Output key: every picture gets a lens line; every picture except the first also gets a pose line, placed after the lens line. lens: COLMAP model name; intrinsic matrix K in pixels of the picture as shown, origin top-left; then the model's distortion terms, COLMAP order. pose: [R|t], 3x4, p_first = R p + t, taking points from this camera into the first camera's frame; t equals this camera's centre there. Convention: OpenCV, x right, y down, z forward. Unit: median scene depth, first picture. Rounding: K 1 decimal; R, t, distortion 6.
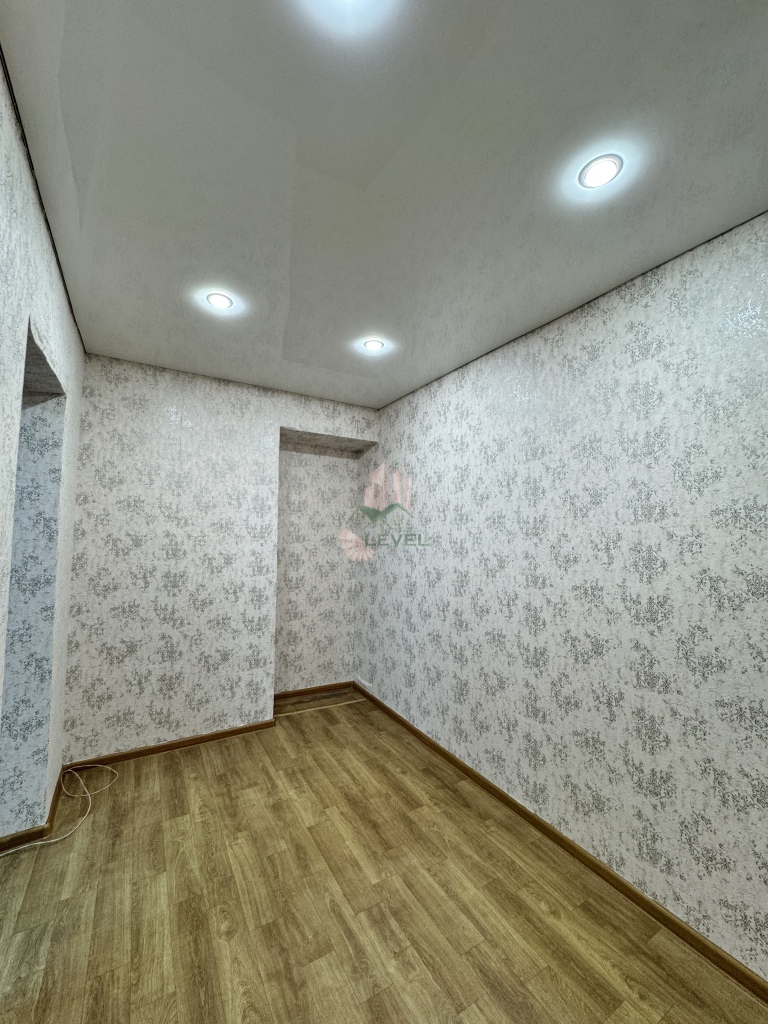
lens RADIAL K [[410.9, 0, 384.1], [0, 410.9, 516.7], [0, 0, 1]] dist [-0.002180, 0.000875]
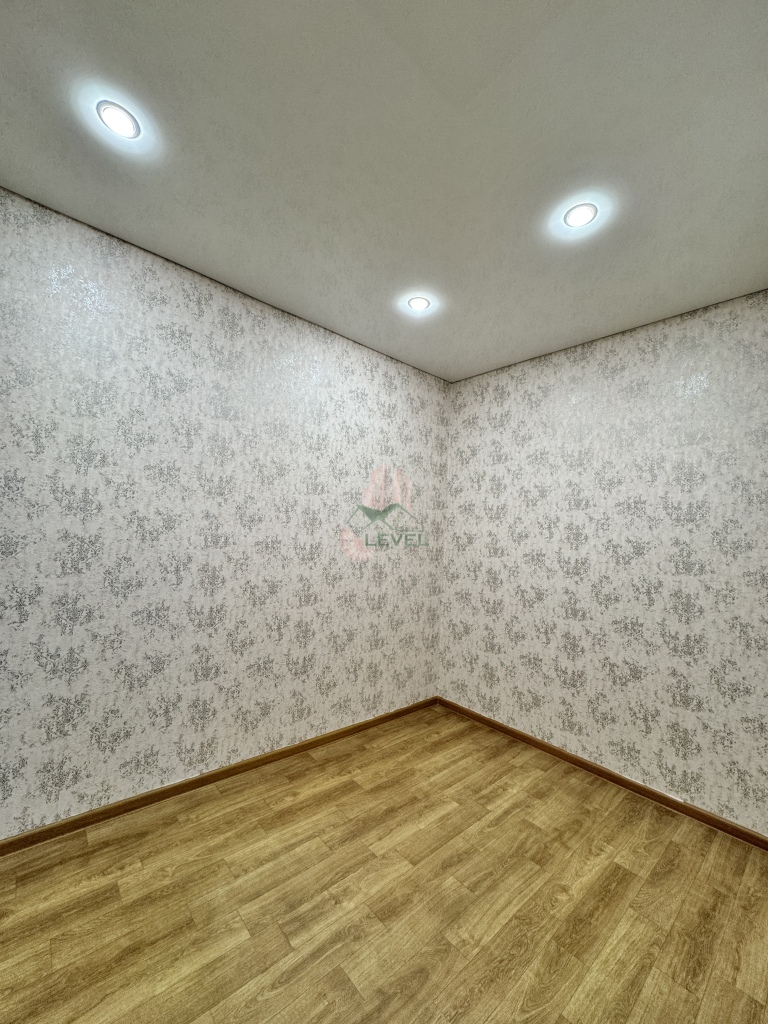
lens RADIAL K [[410.9, 0, 384.1], [0, 410.9, 516.7], [0, 0, 1]] dist [-0.002180, 0.000875]
pose [[-0.187094, 0.024098, 0.982046, -0.735347], [-0.085016, 0.995551, -0.040626, 0.088005], [-0.978656, -0.091090, -0.184213, 0.950797]]
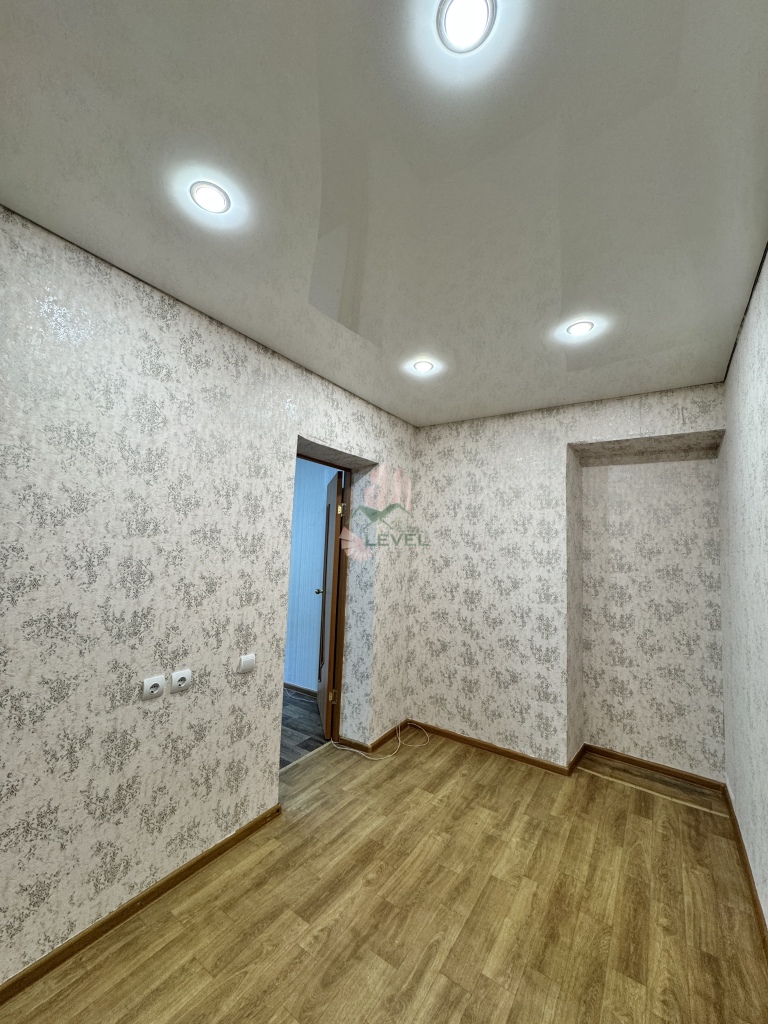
lens RADIAL K [[410.9, 0, 384.1], [0, 410.9, 516.7], [0, 0, 1]] dist [-0.002180, 0.000875]
pose [[0.425633, -0.064141, -0.902620, 0.452904], [0.006937, 0.997687, -0.067626, 0.004482], [0.904869, 0.022522, 0.425093, 0.273911]]
